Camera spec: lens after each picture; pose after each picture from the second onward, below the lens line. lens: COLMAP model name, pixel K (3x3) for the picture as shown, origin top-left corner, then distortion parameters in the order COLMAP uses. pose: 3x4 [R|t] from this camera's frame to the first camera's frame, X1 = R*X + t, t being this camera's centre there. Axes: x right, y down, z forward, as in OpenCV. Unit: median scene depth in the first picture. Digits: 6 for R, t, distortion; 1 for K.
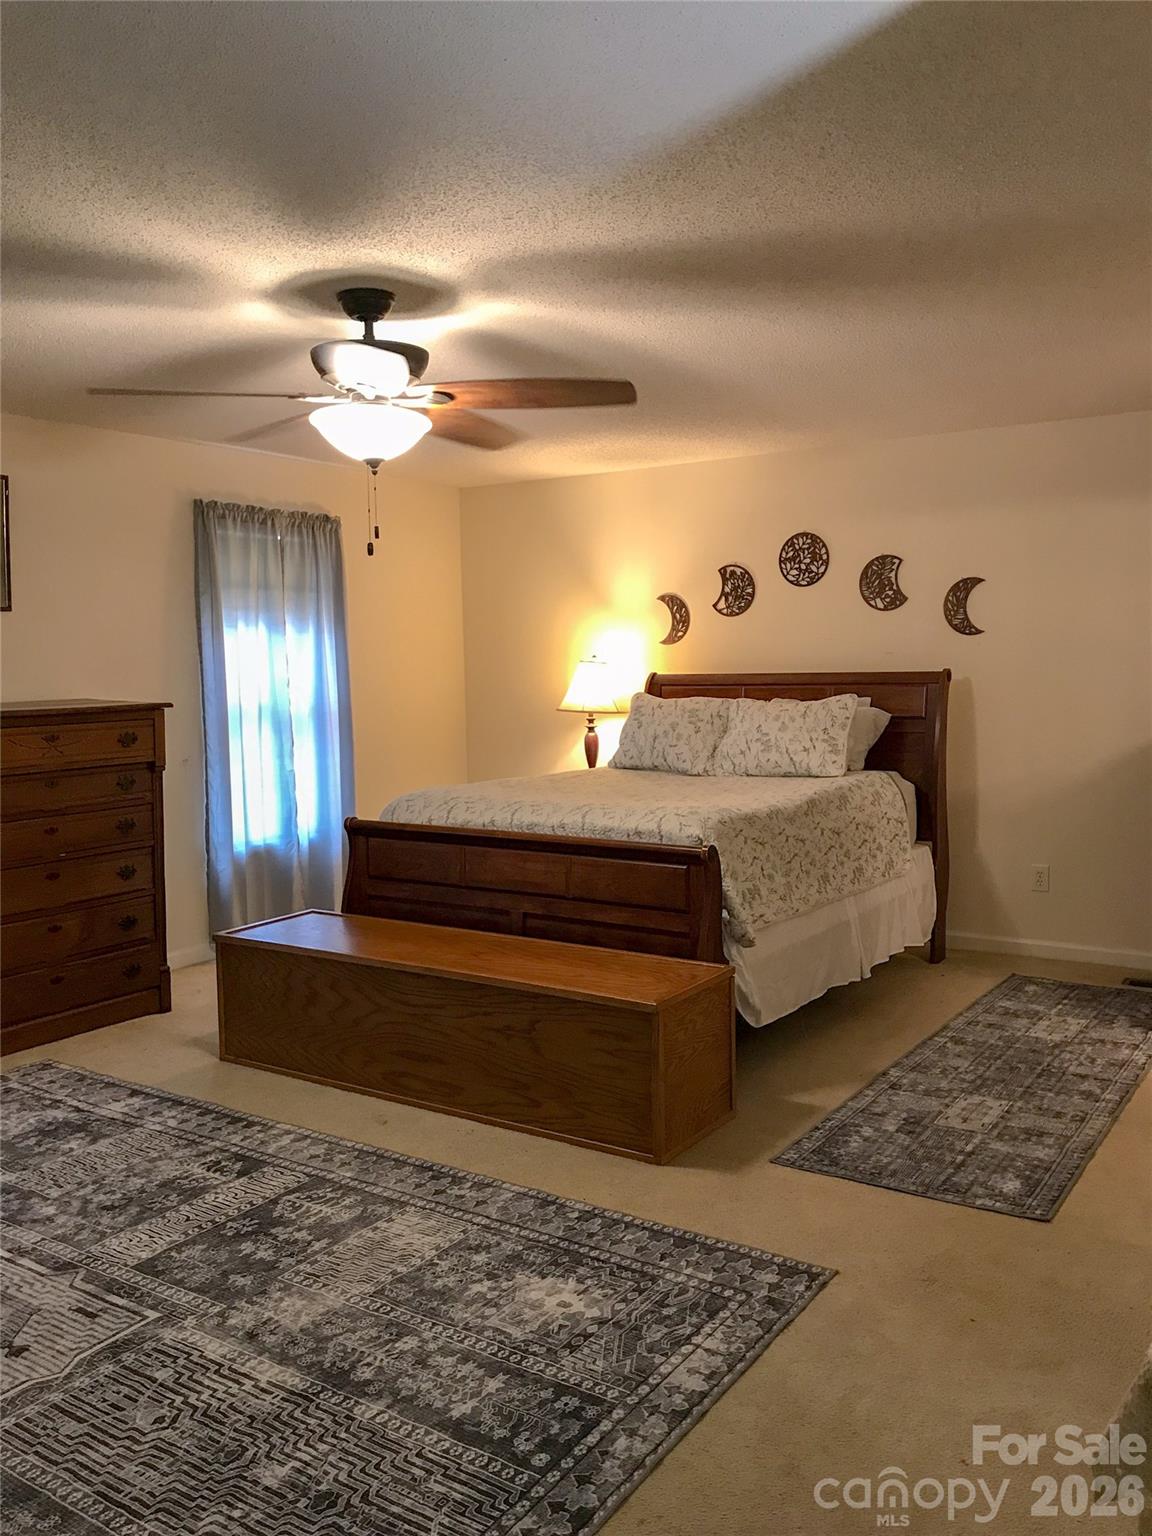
lens RADIAL K [[1251.0, 0, 581.7], [0, 1251.0, 767.8], [0, 0, 1]] dist [0.030070, -0.040211]
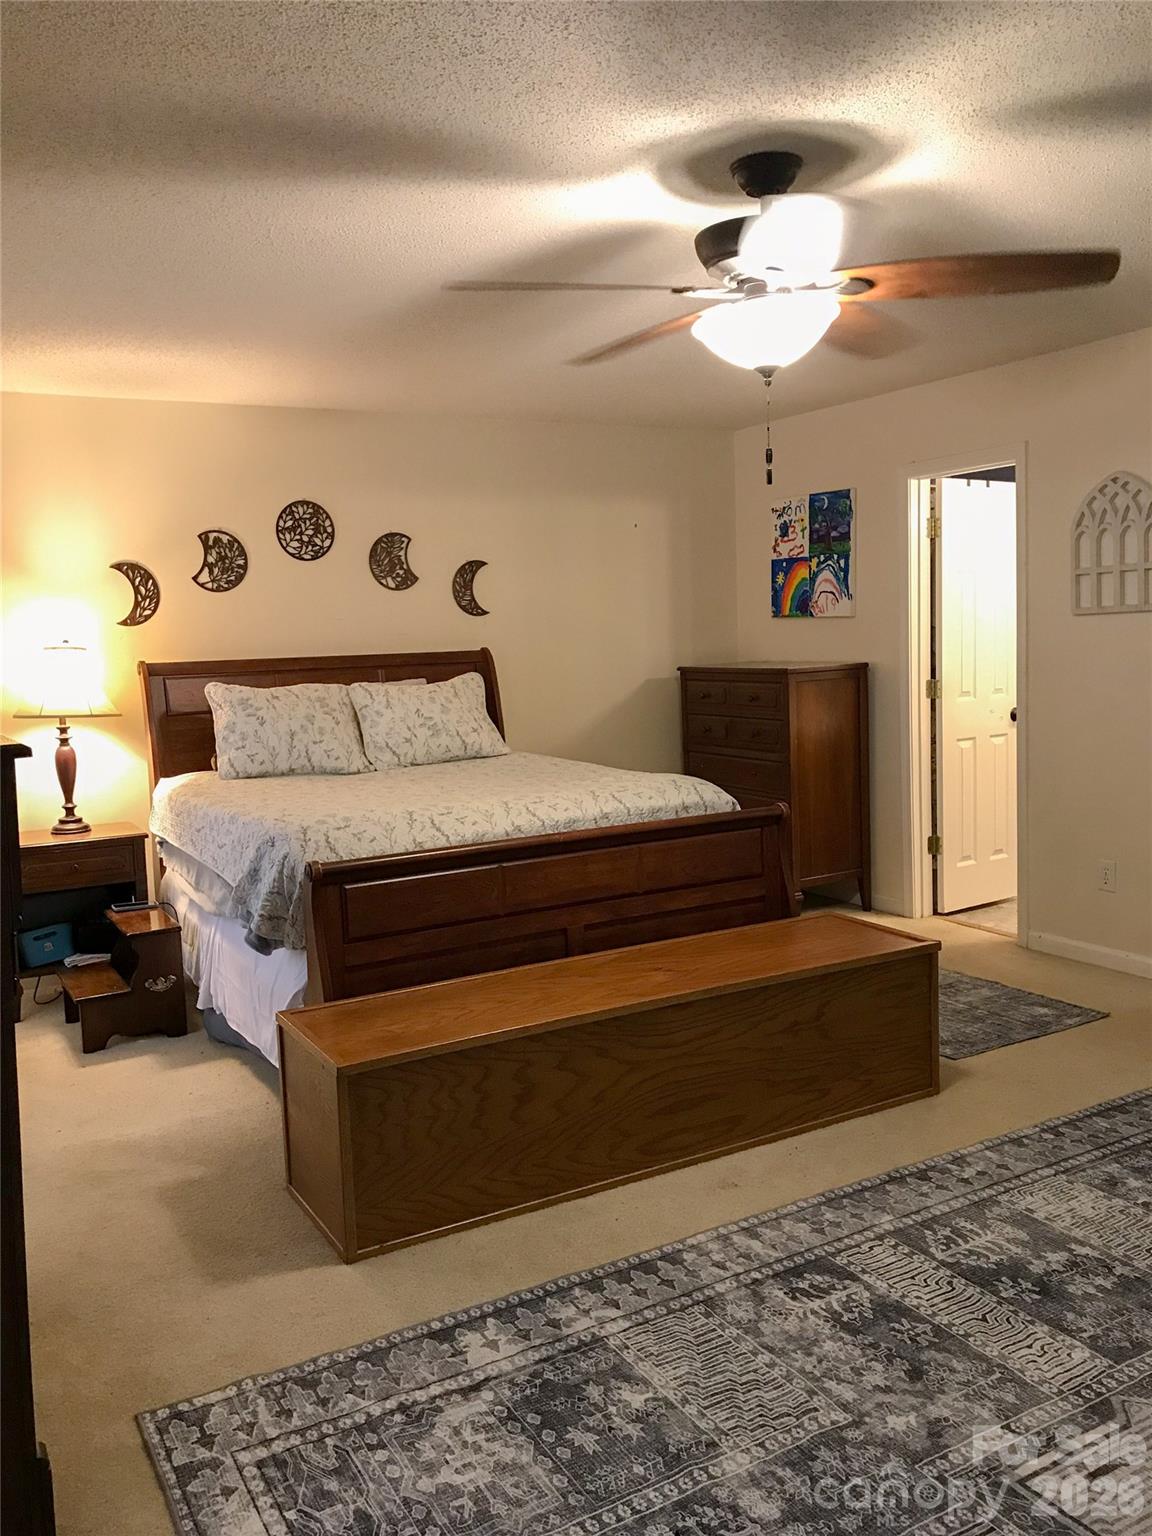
lens RADIAL K [[1251.0, 0, 582.0], [0, 1251.0, 770.0], [0, 0, 1]] dist [0.030070, -0.040211]
pose [[0.447682, -0.095083, 0.889123, -0.824035], [0.103532, 0.993155, 0.054078, -0.035726], [-0.888179, 0.067843, 0.454462, 0.638960]]
